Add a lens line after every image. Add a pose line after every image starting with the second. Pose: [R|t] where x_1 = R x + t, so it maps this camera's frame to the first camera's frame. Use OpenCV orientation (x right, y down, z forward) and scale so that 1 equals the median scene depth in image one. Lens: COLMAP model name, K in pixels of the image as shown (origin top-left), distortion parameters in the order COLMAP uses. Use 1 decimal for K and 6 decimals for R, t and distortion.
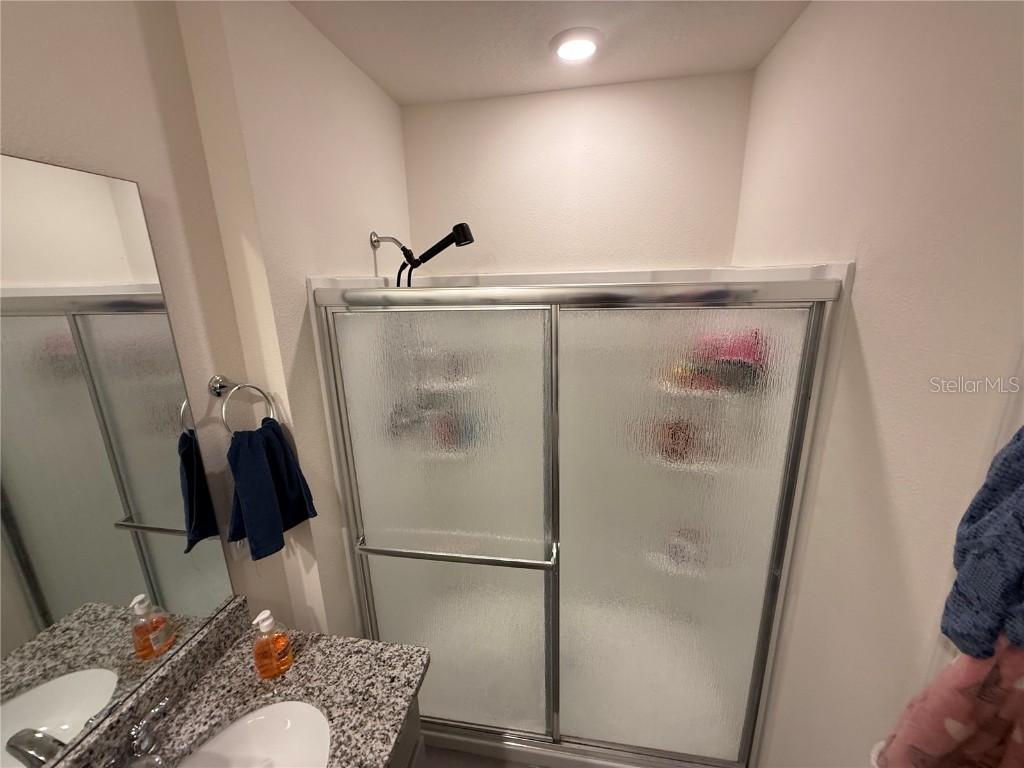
lens RADIAL K [[406.9, 0, 510.9], [0, 406.9, 384.3], [0, 0, 1]] dist [0.001832, 0.000014]
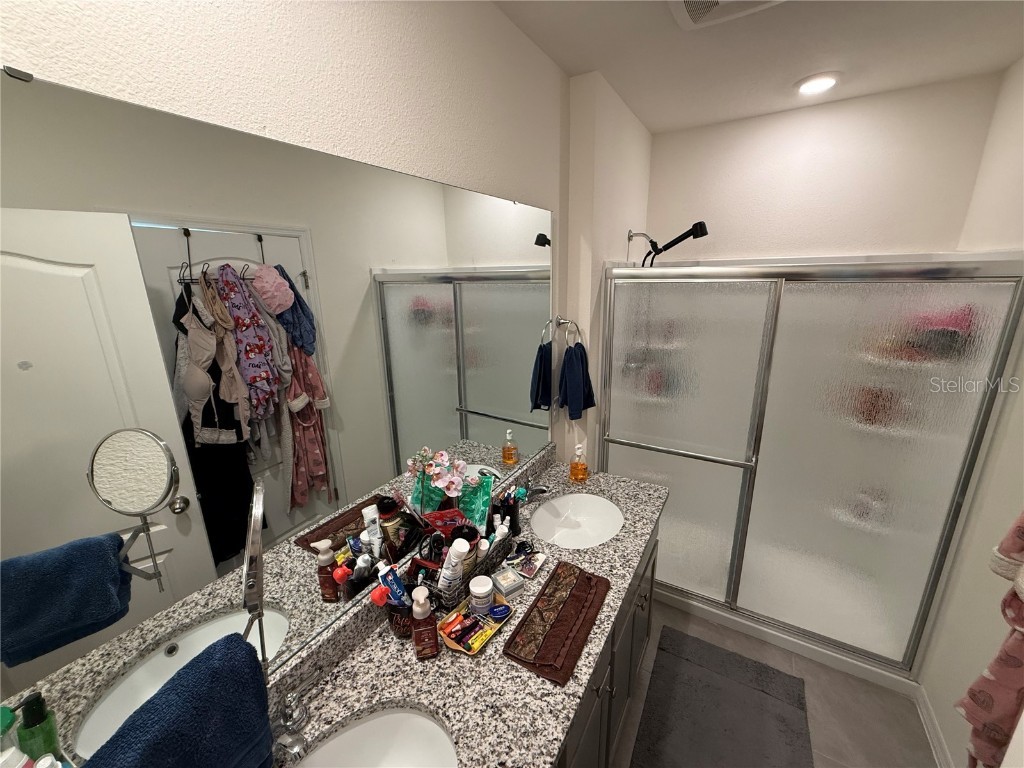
lens RADIAL K [[406.9, 0, 509.8], [0, 406.9, 384.8], [0, 0, 1]] dist [0.001832, 0.000014]
pose [[0.931323, 0.102045, -0.349605, -0.181856], [-0.093633, 0.994765, 0.040927, 0.157732], [0.351951, -0.005381, 0.936003, -0.519313]]
